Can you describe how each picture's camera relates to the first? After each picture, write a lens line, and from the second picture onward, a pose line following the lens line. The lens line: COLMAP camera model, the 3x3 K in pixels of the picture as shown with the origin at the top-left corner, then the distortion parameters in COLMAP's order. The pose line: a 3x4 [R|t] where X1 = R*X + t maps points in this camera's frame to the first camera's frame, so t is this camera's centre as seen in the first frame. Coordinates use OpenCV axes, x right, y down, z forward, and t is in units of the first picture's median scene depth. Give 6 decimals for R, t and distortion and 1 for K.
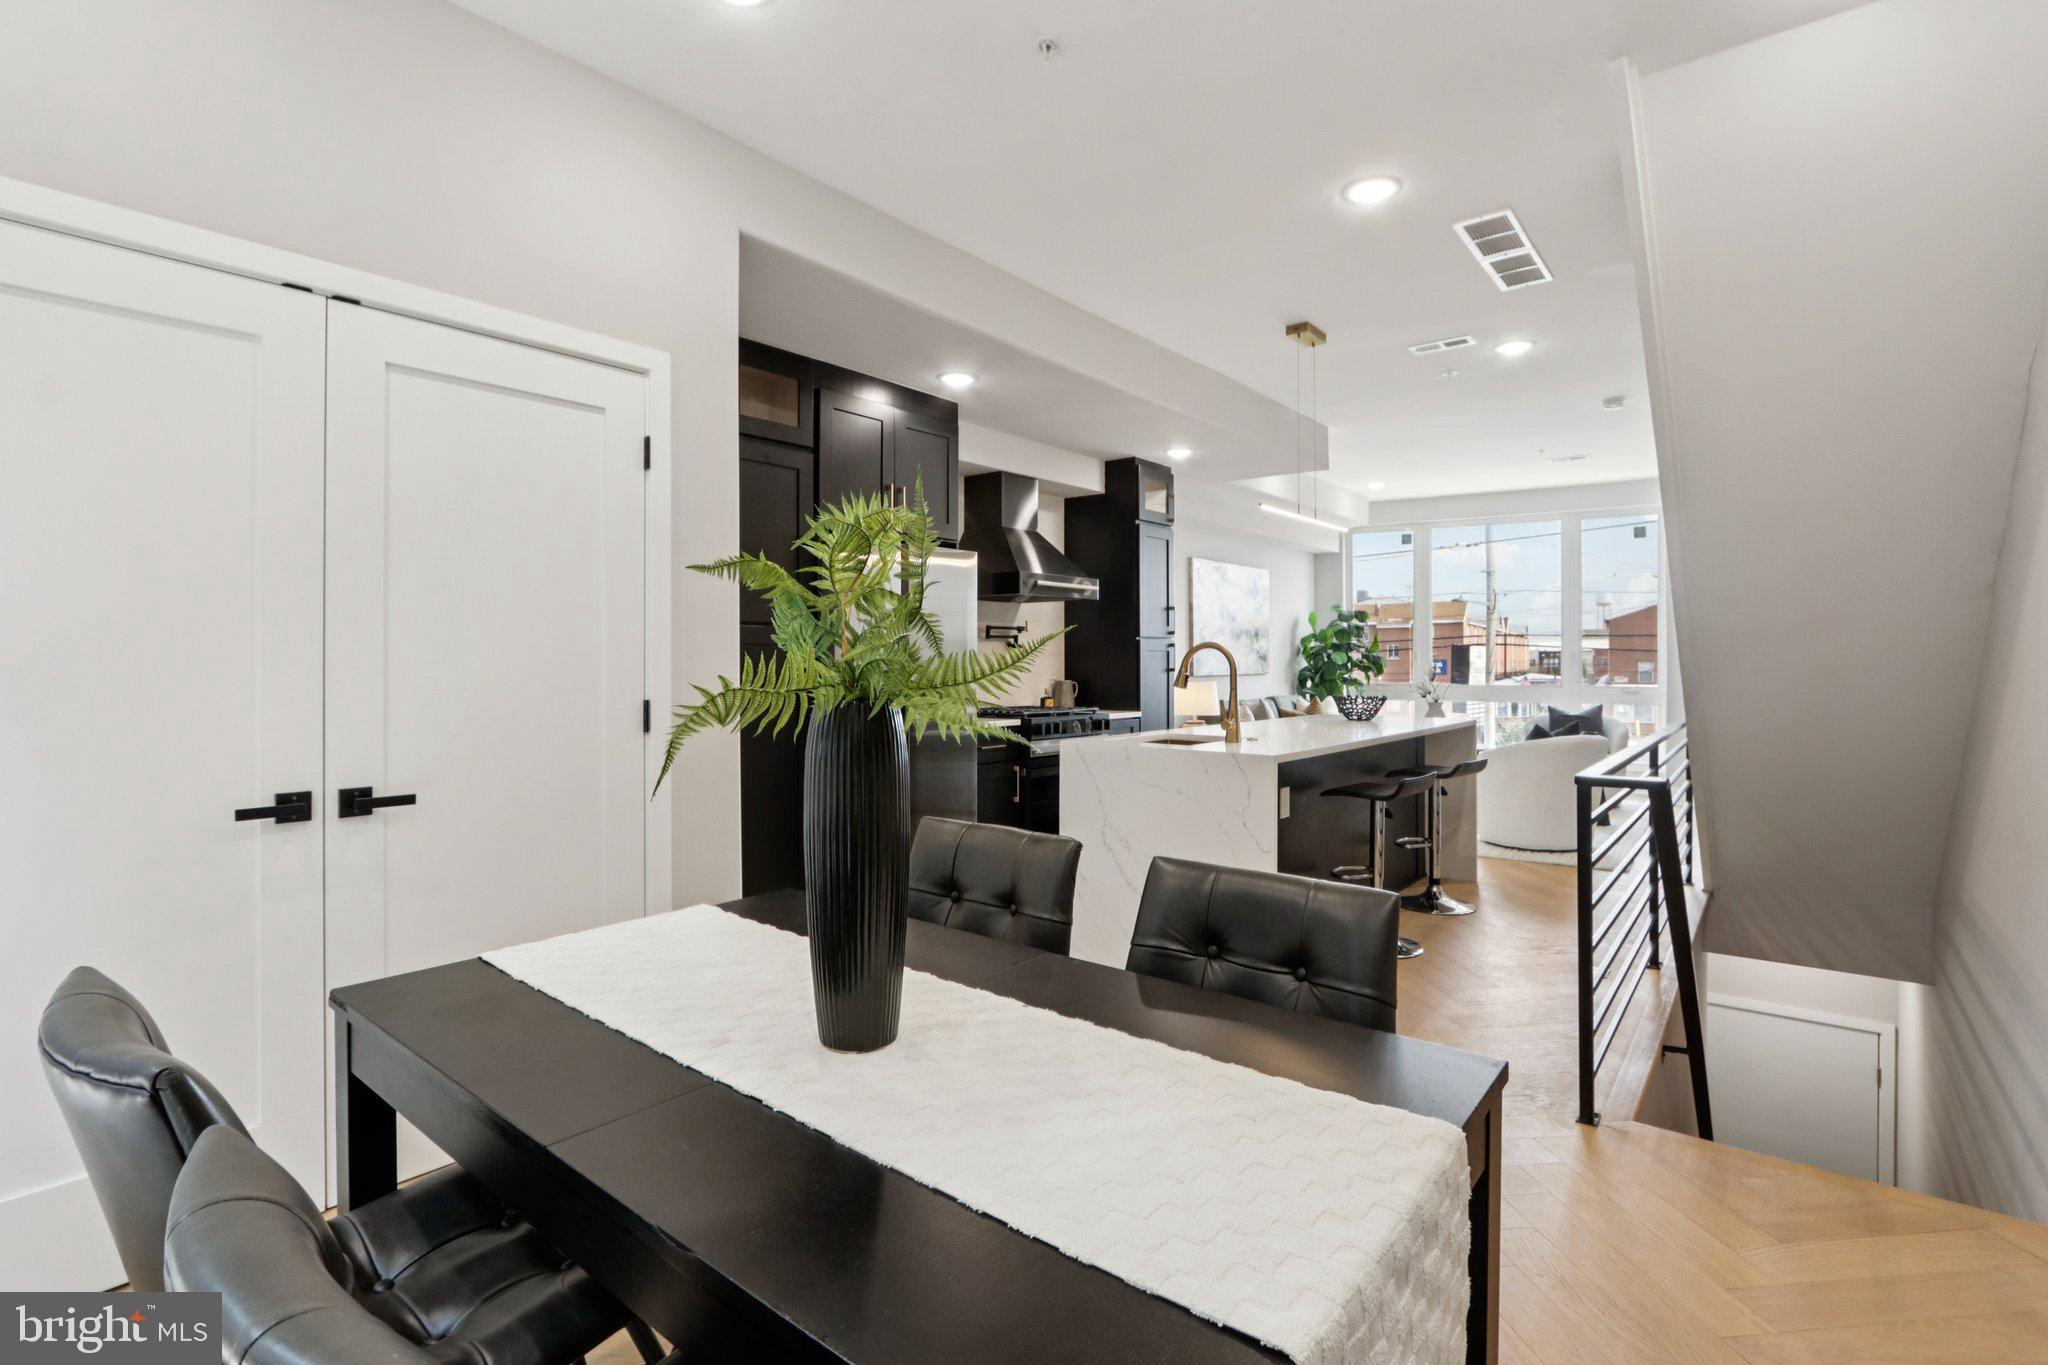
lens RADIAL K [[952.5, 0, 1019.9], [0, 952.5, 661.1], [0, 0, 1]] dist [-0.016747, 0.000746]
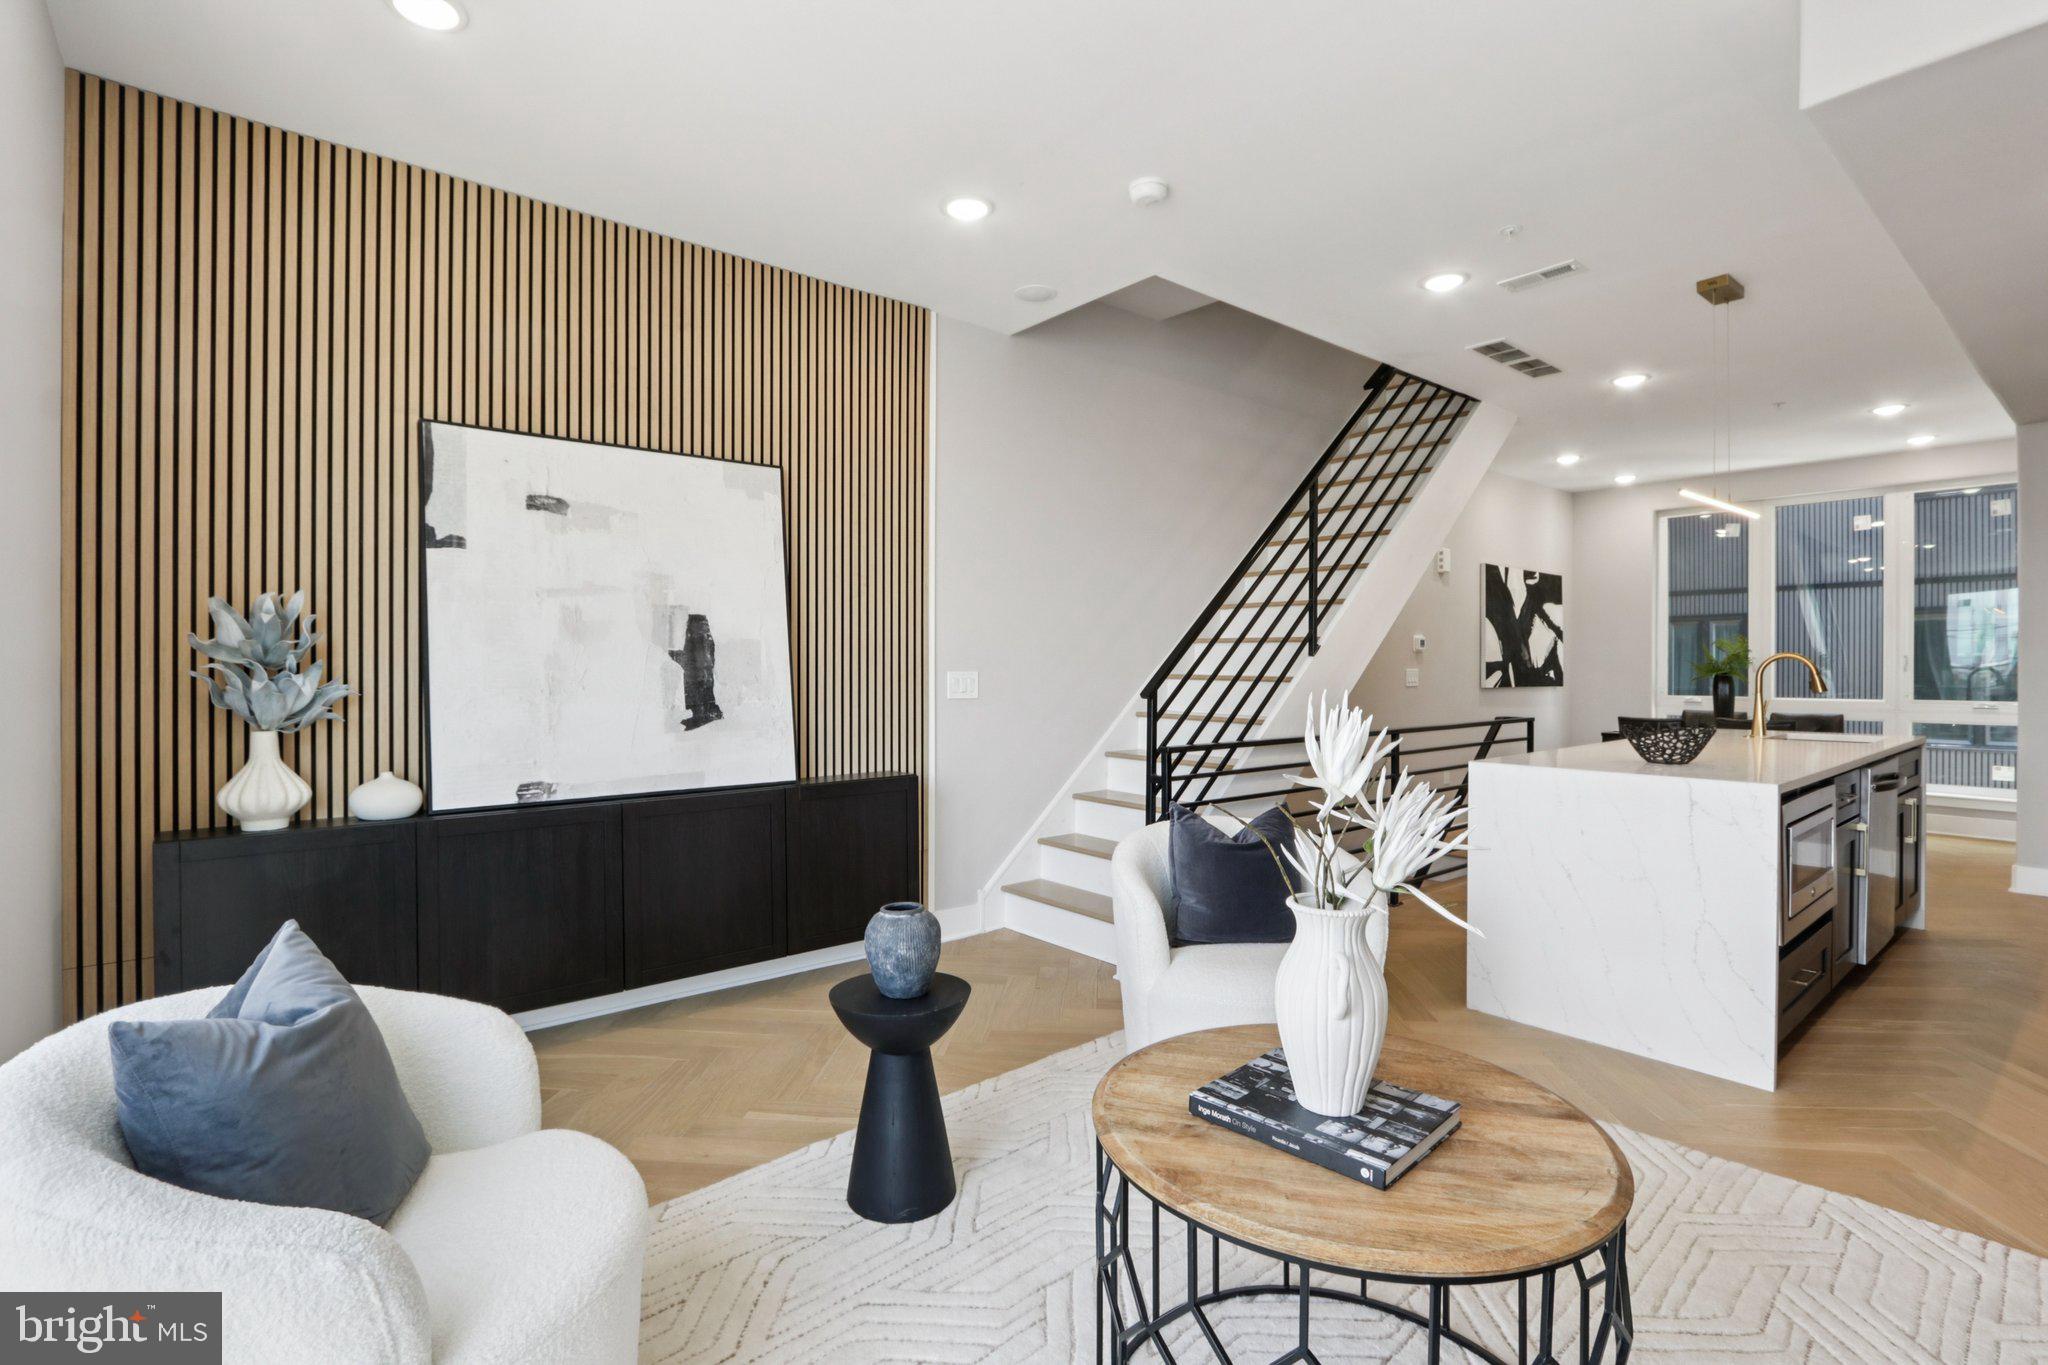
lens RADIAL K [[964.1, 0, 1010.1], [0, 964.1, 672.6], [0, 0, 1]] dist [-0.021018, 0.004427]
pose [[-0.980047, 0.003381, 0.198735, 0.446550], [0.004725, 0.999969, 0.006290, -0.004014], [-0.198708, 0.007103, -0.980033, 1.156579]]
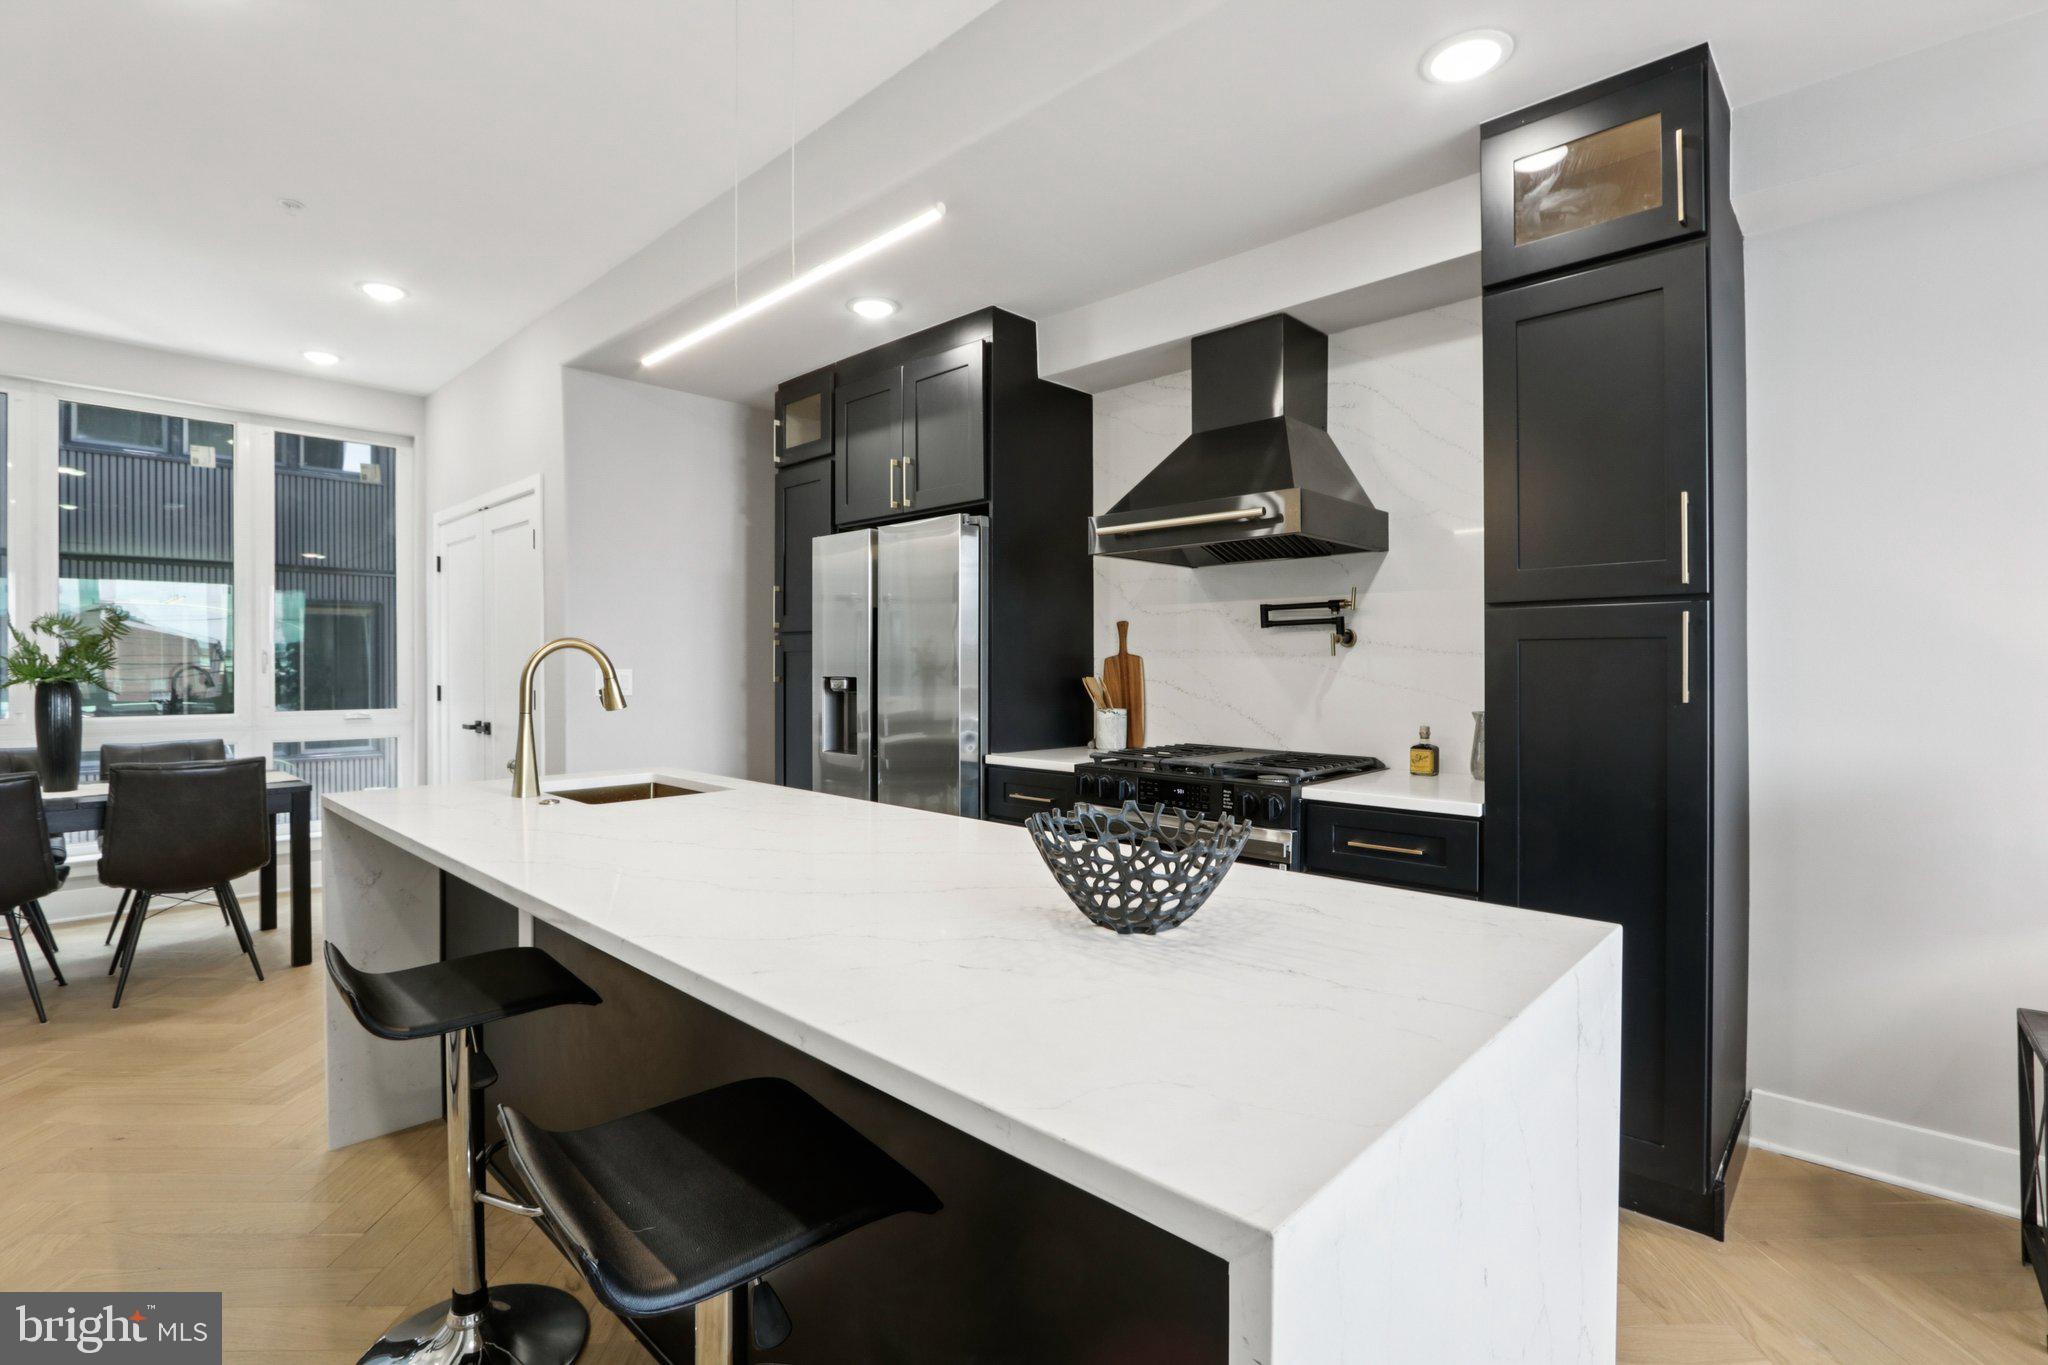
lens RADIAL K [[943.7, 0, 1012.1], [0, 943.7, 672.1], [0, 0, 1]] dist [-0.016331, 0.001723]
pose [[-0.074893, 0.009054, -0.997150, 0.397146], [0.000116, 0.999959, 0.009071, -0.001608], [0.997192, 0.000564, -0.074891, 0.661293]]
